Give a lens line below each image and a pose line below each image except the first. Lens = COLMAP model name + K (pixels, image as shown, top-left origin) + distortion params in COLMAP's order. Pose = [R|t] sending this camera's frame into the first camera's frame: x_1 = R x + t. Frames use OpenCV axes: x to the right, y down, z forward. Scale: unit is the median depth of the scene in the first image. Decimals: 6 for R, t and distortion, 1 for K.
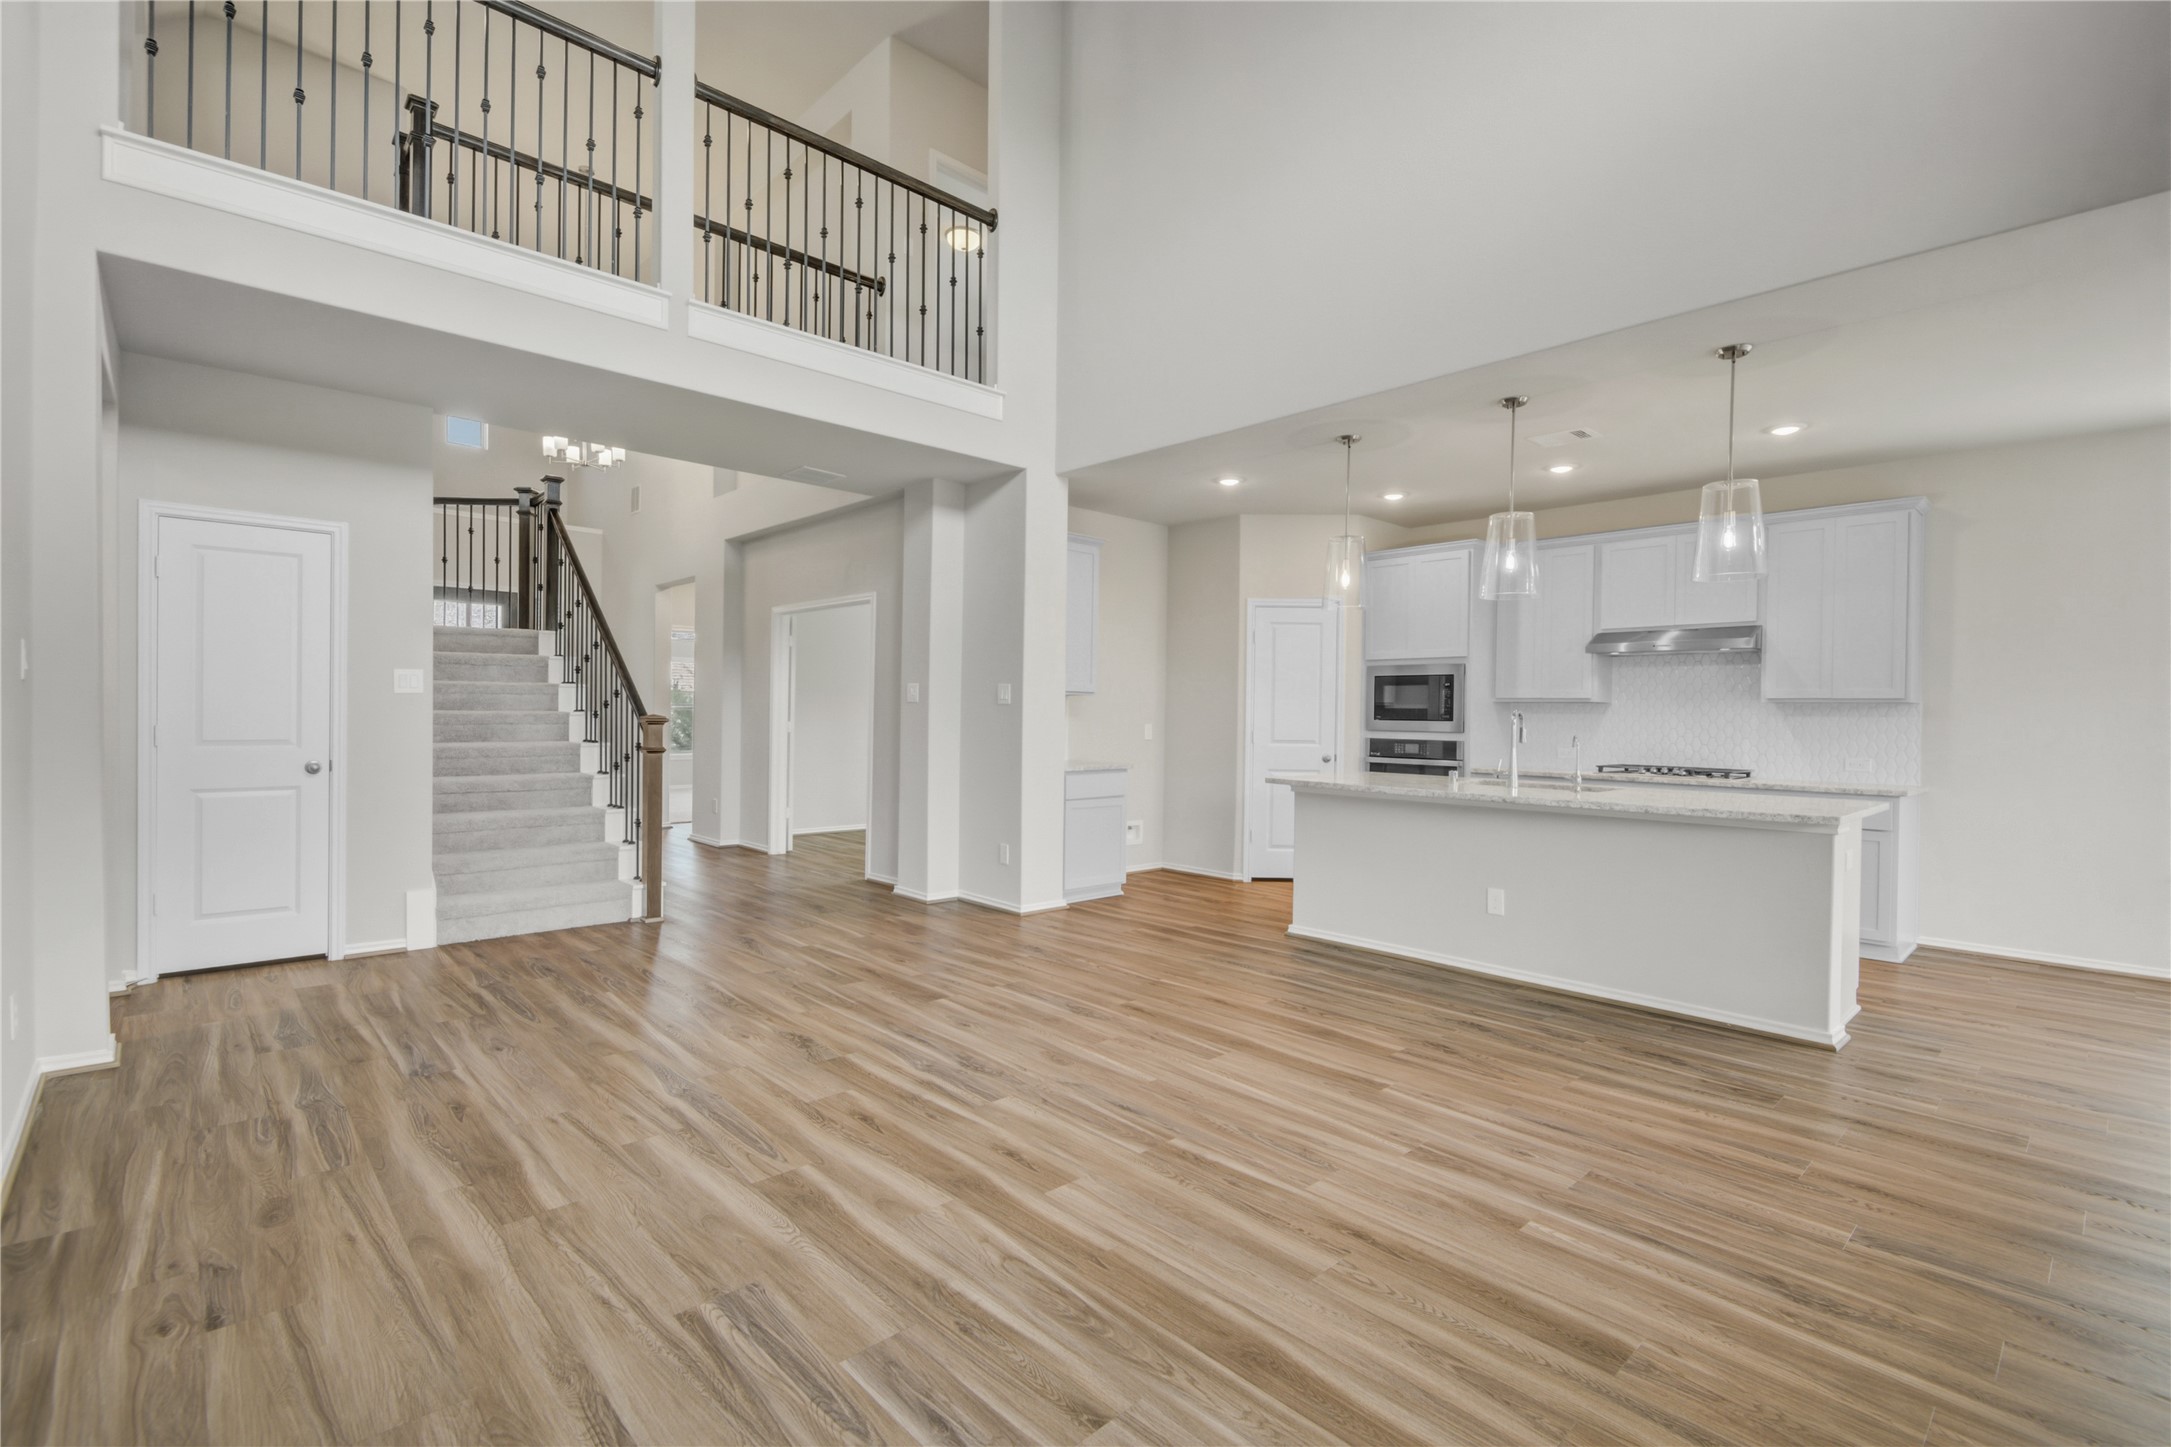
lens RADIAL K [[975.6, 0, 1085.5], [0, 975.6, 723.5], [0, 0, 1]] dist [0.001311, -0.007727]
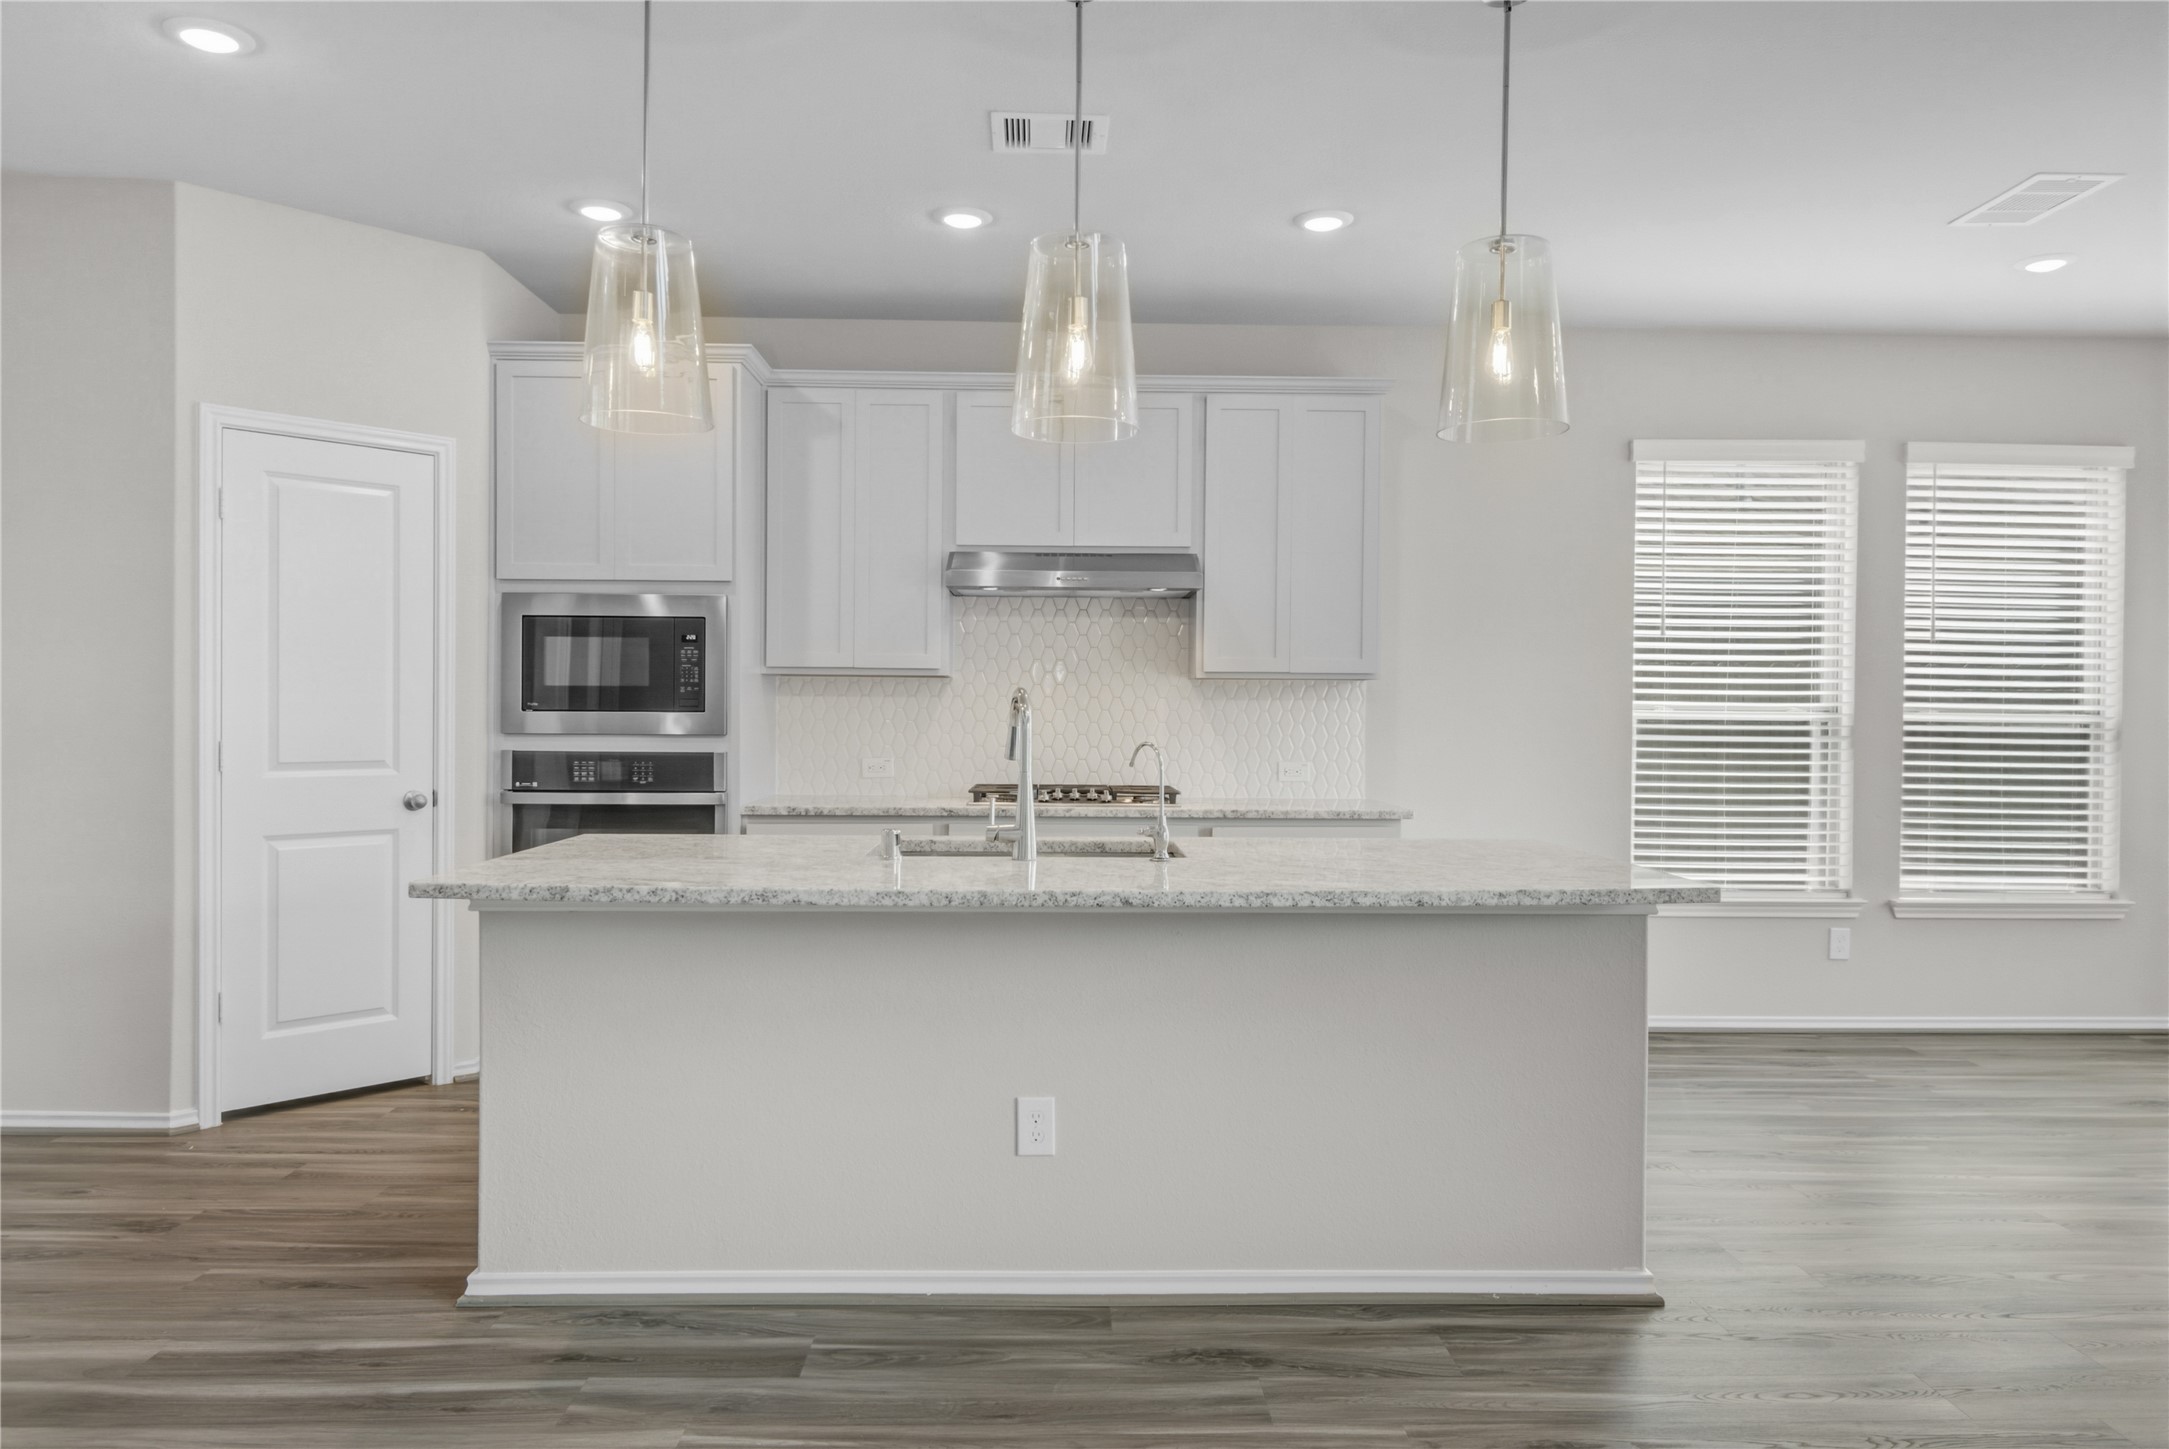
lens RADIAL K [[1408.6, 0, 1084.5], [0, 1408.6, 724.5], [0, 0, 1]] dist [0.002622, -0.001930]
pose [[0.664788, -0.017244, 0.746833, -0.042297], [0.009563, 0.999848, 0.014574, -0.008521], [-0.746971, -0.002546, 0.664852, 0.703739]]
